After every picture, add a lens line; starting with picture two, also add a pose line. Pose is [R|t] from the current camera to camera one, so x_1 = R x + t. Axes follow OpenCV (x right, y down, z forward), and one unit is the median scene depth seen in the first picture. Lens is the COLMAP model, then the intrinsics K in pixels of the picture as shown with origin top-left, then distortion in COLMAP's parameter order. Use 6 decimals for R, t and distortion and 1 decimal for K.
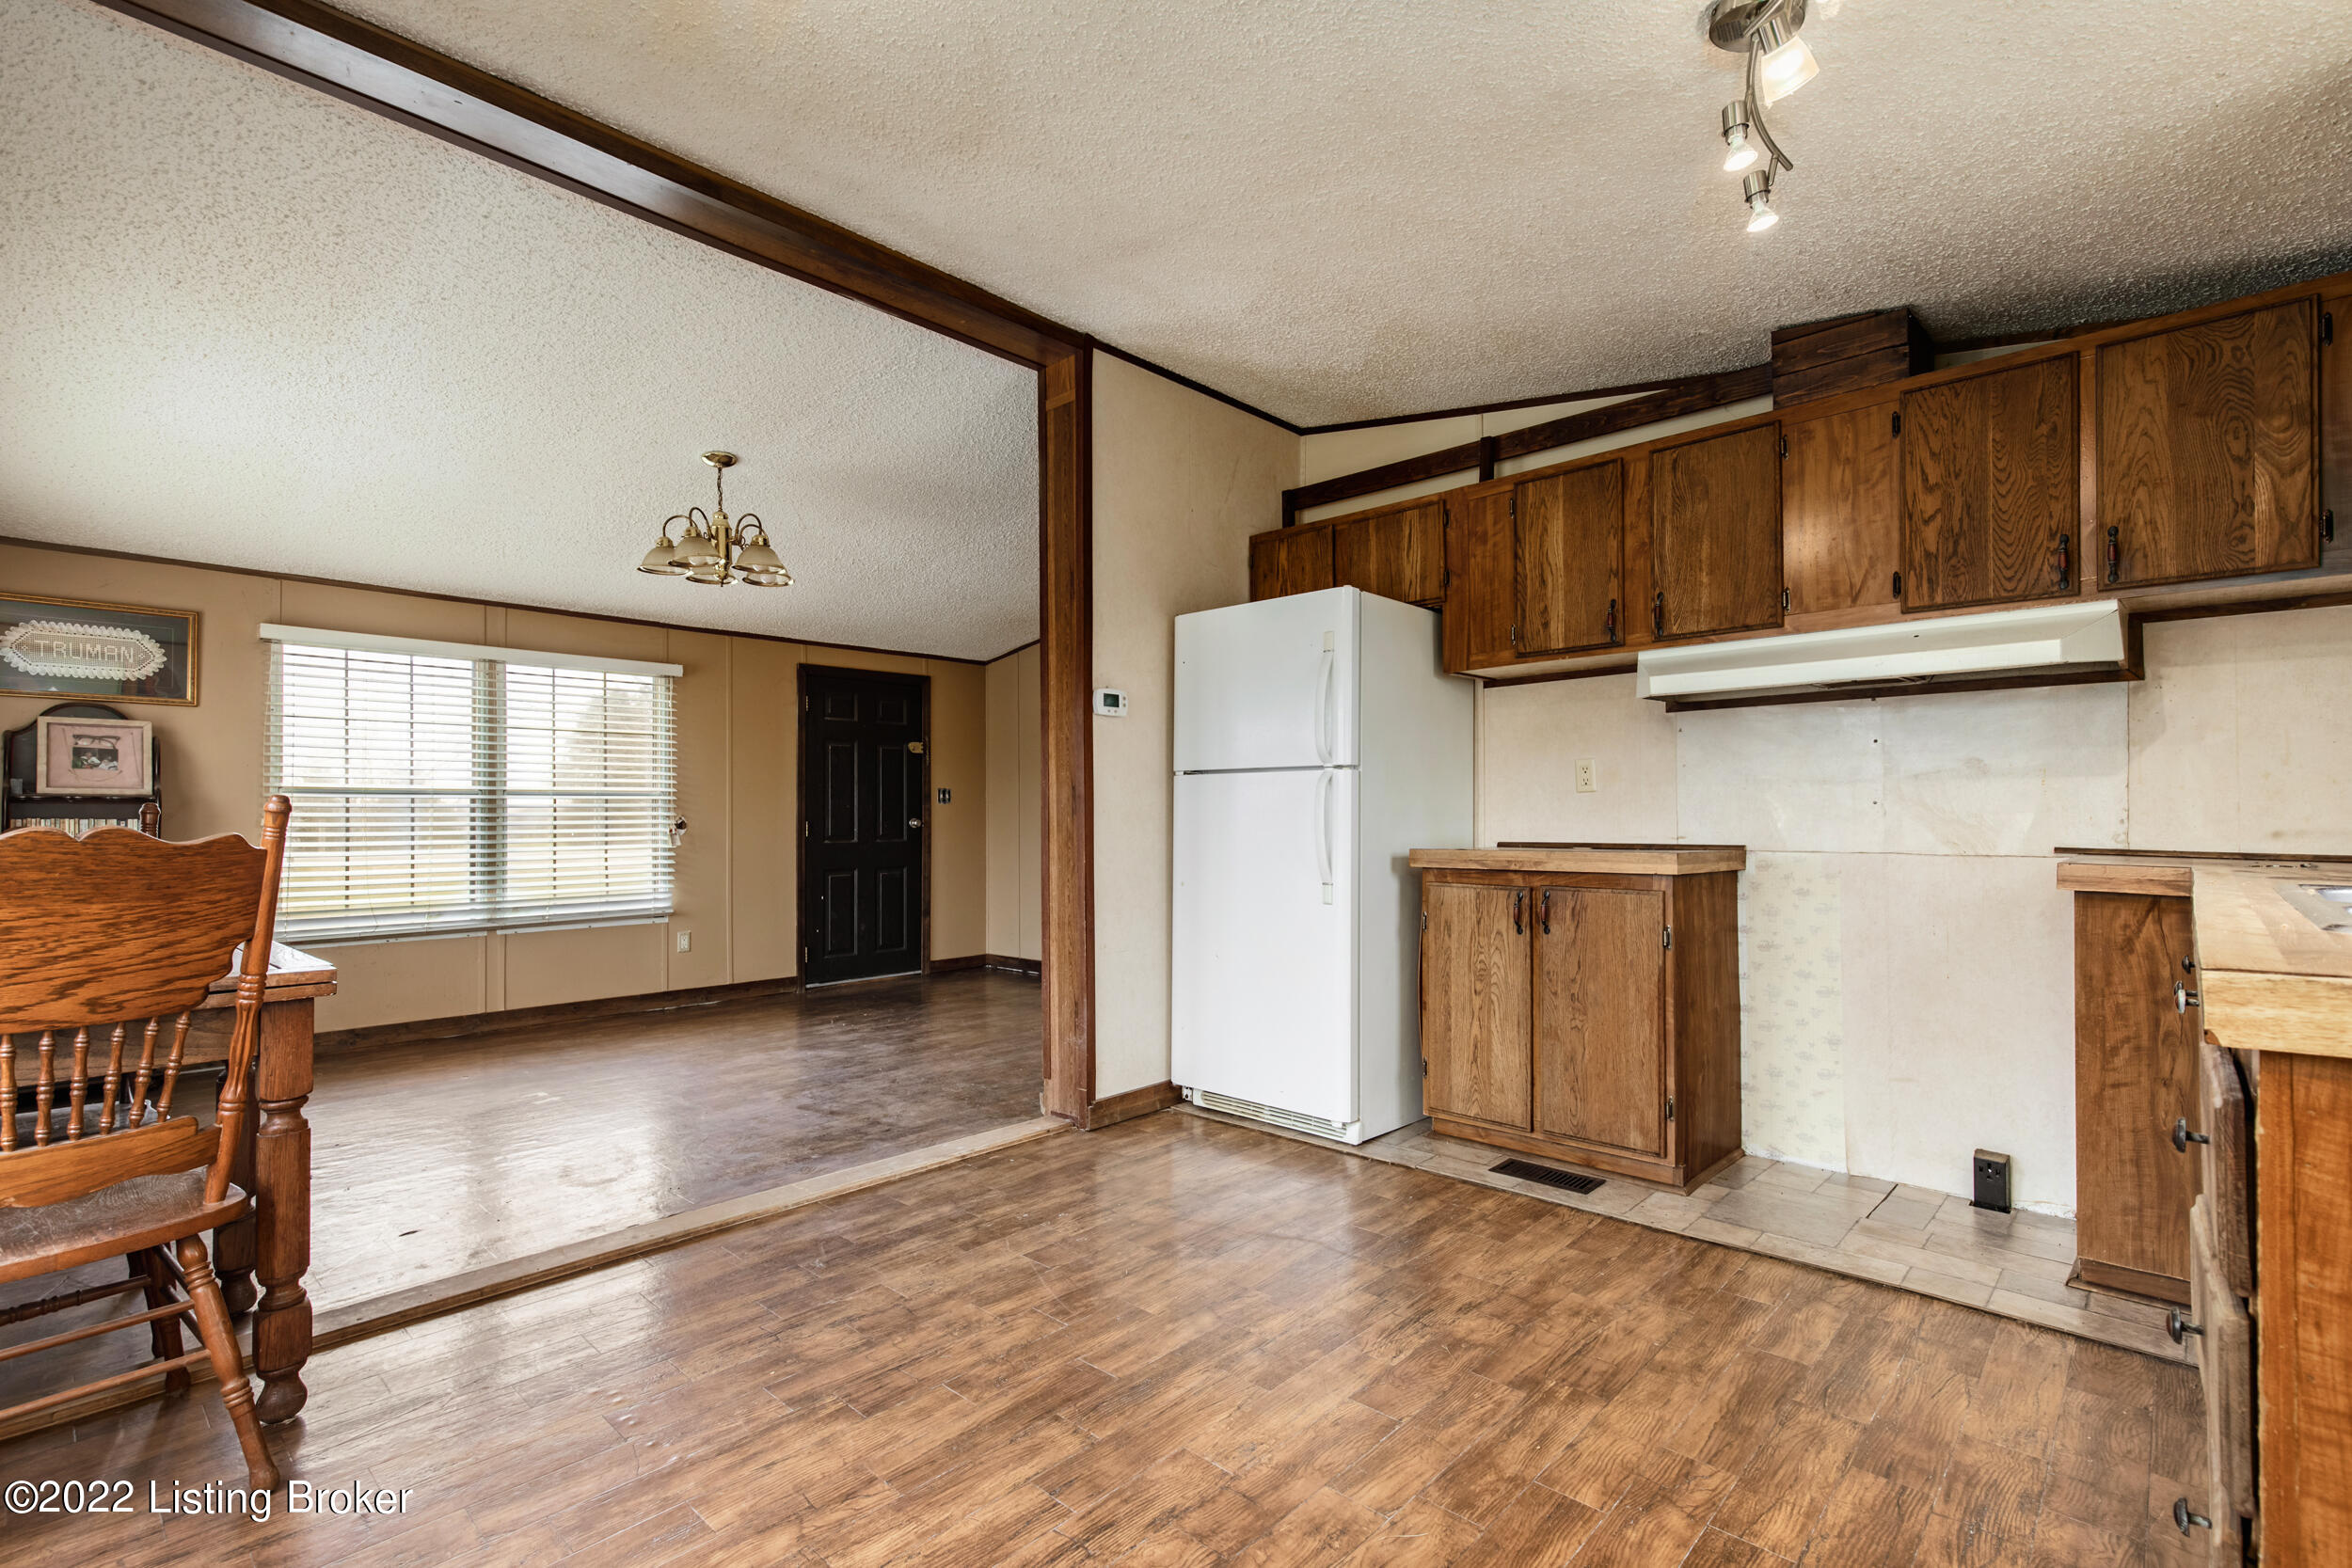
lens RADIAL K [[1076.6, 0, 1176.0], [0, 1076.6, 784.0], [0, 0, 1]] dist [0.001800, 0.000307]
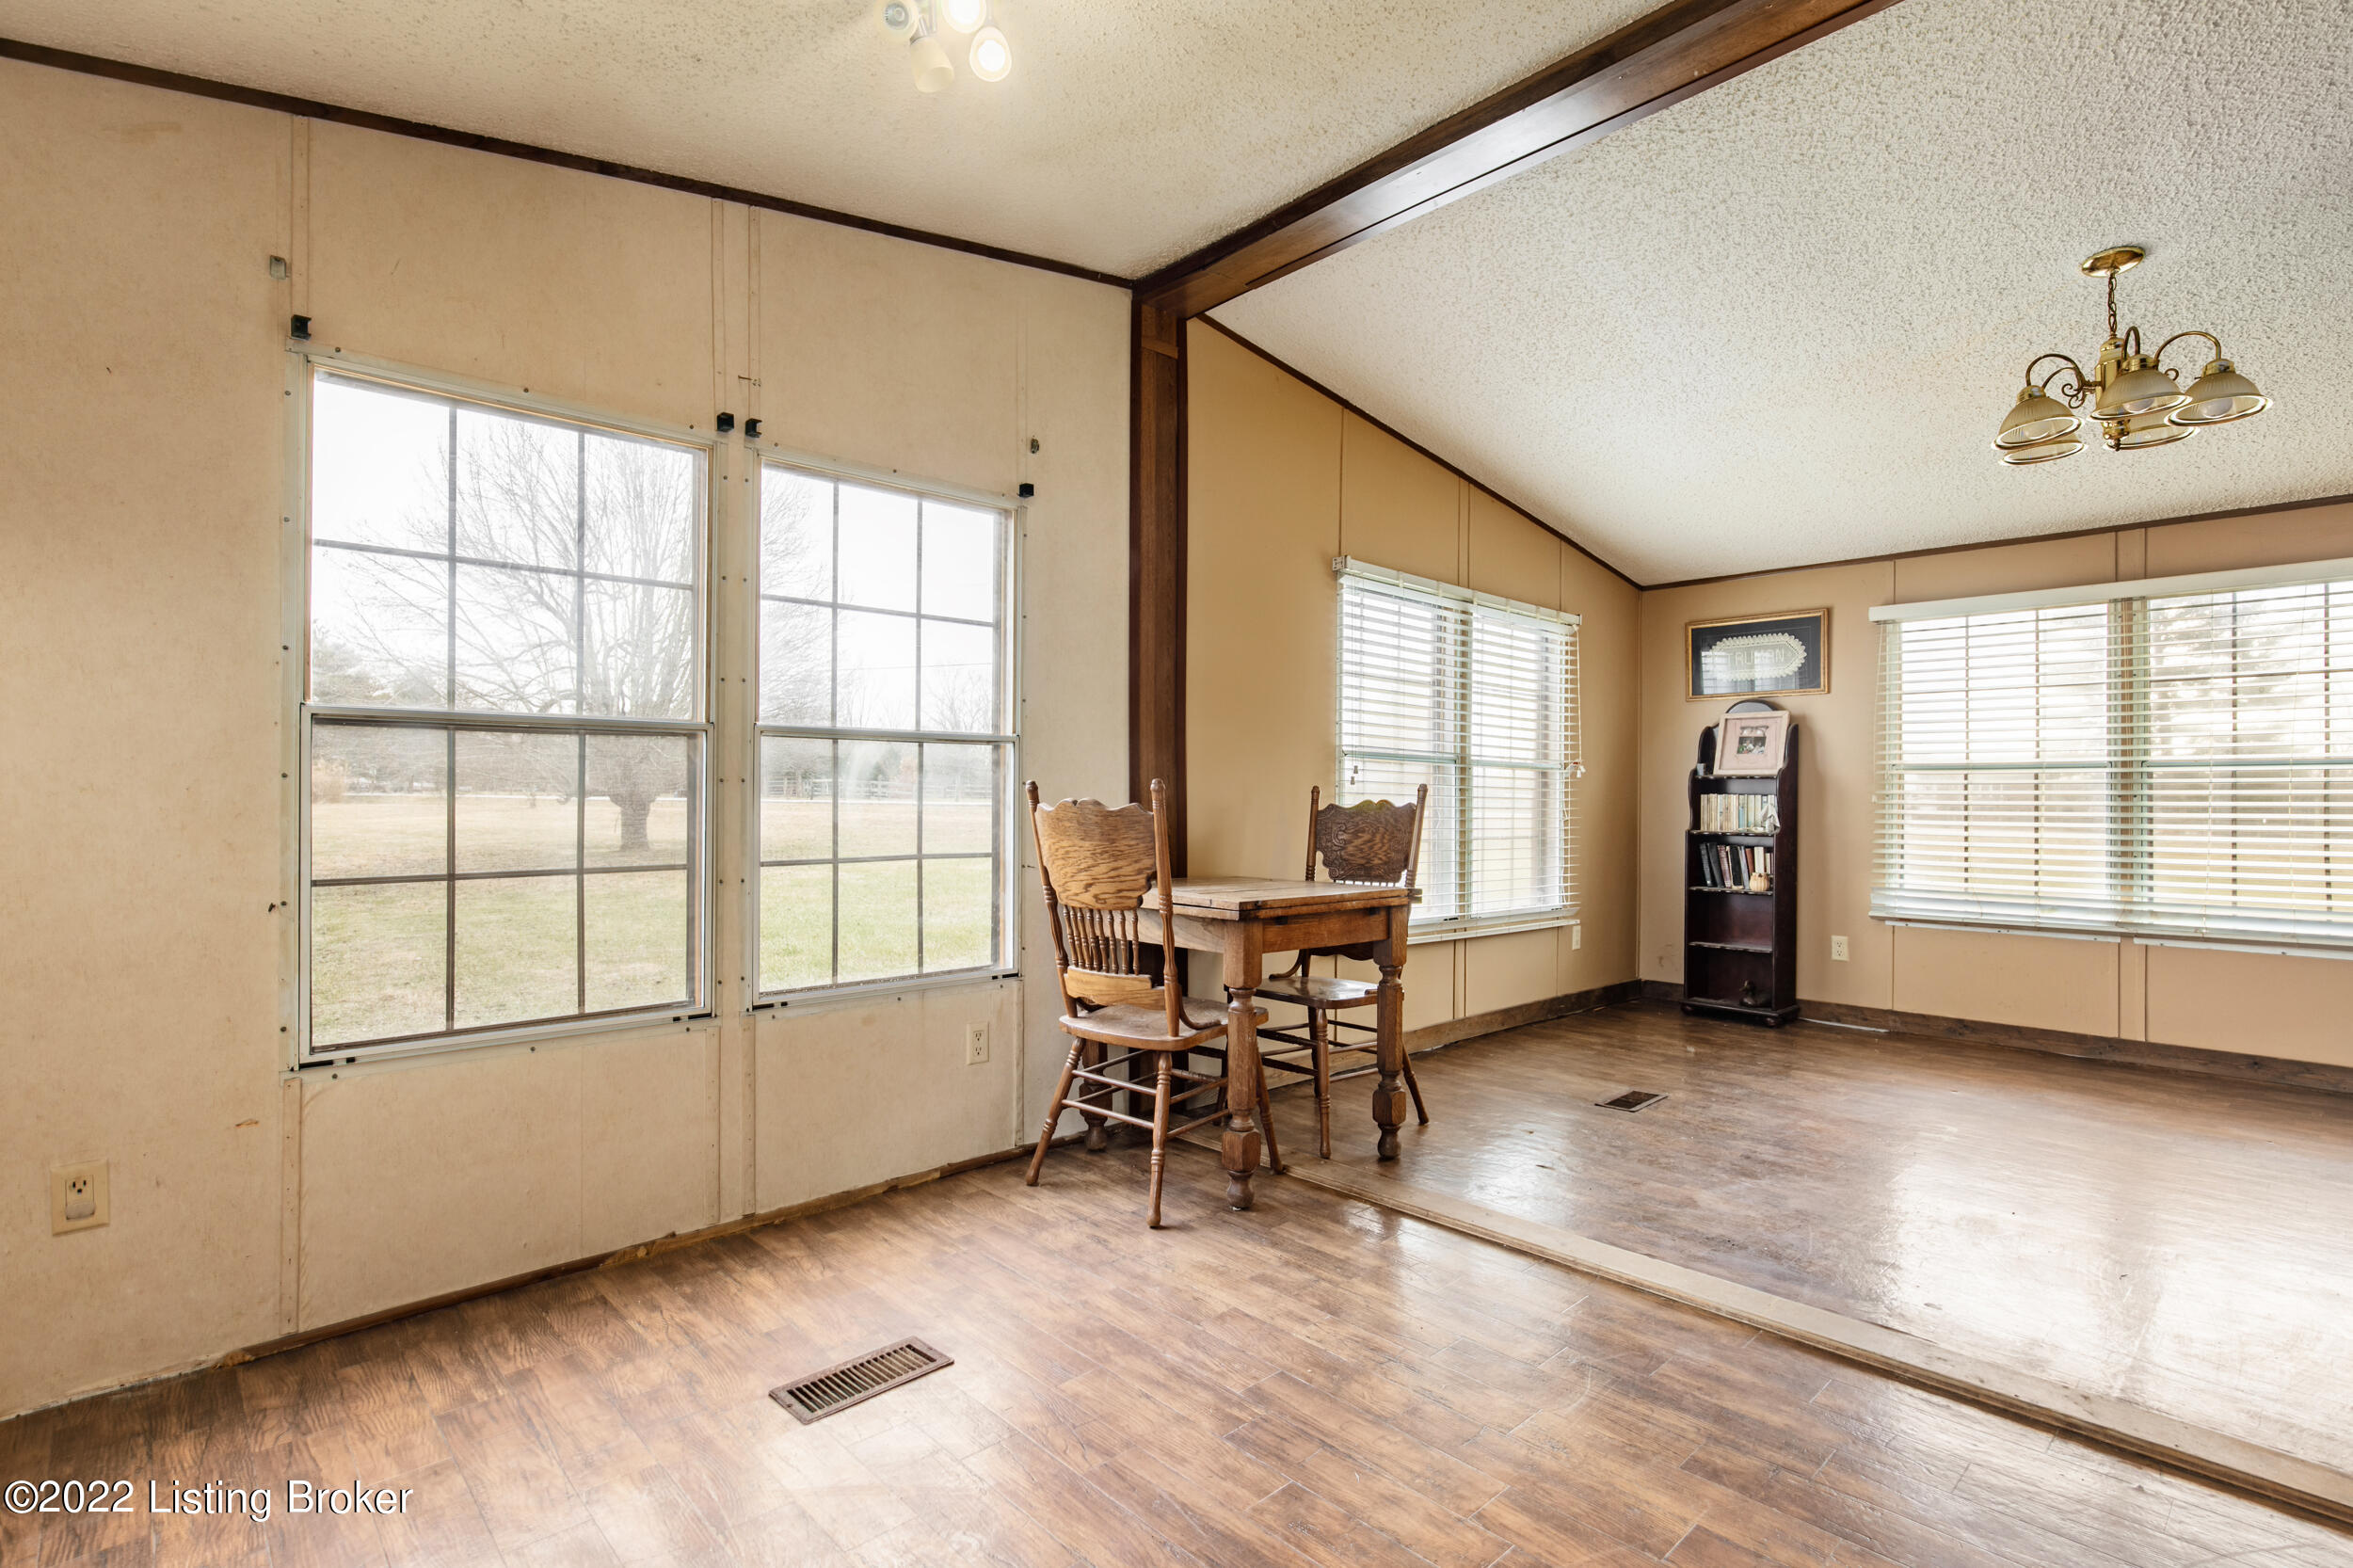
lens RADIAL K [[1106.5, 0, 1176.5], [0, 1106.5, 784.0], [0, 0, 1]] dist [0.000492, 0.000039]
pose [[-0.062306, -0.003991, -0.998049, 0.265592], [0.026474, 0.999634, -0.005650, 0.009597], [0.997706, -0.026775, -0.062177, 0.405456]]
